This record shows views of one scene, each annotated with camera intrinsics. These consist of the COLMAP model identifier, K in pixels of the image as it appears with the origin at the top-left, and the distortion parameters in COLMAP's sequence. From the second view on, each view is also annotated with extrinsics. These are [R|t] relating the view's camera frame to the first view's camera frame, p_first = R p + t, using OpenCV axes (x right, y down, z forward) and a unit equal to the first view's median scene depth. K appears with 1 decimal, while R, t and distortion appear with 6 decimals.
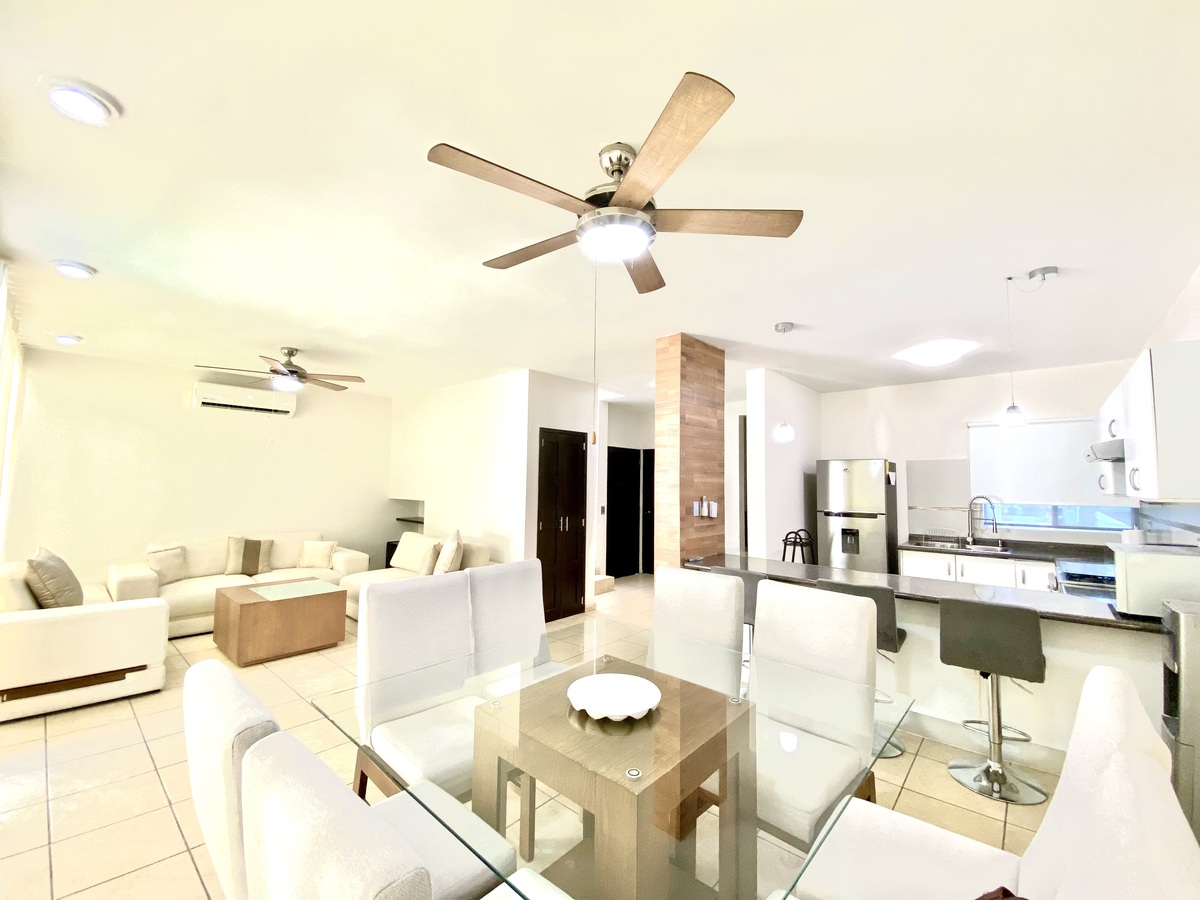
lens RADIAL K [[494.4, 0, 600.7], [0, 494.4, 444.1], [0, 0, 1]] dist [0.001193, -0.000215]
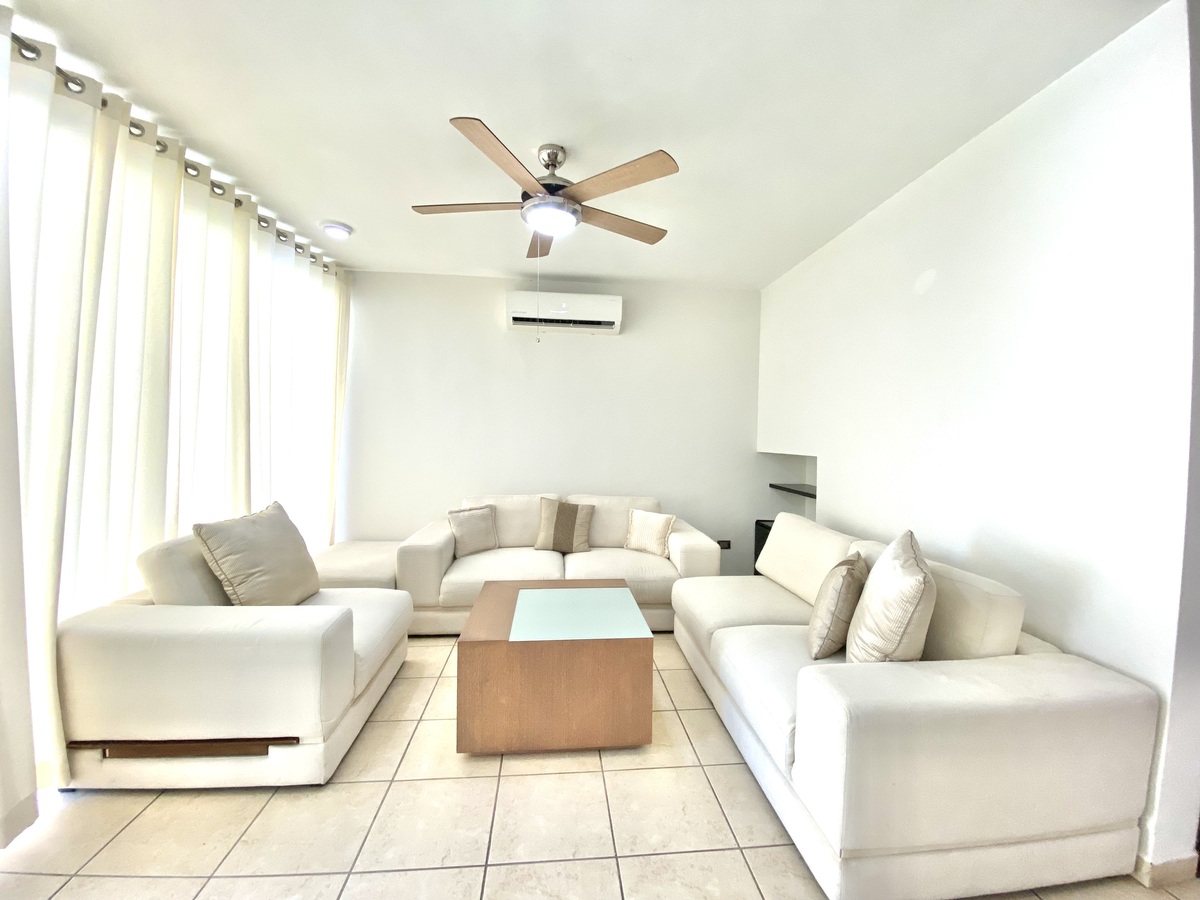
lens RADIAL K [[494.4, 0, 600.7], [0, 494.4, 444.1], [0, 0, 1]] dist [0.001193, -0.000215]
pose [[0.735868, 0.007924, -0.677079, -0.186973], [0.047533, 0.996860, 0.063327, 0.065306], [0.675455, -0.078783, 0.733181, 0.507542]]
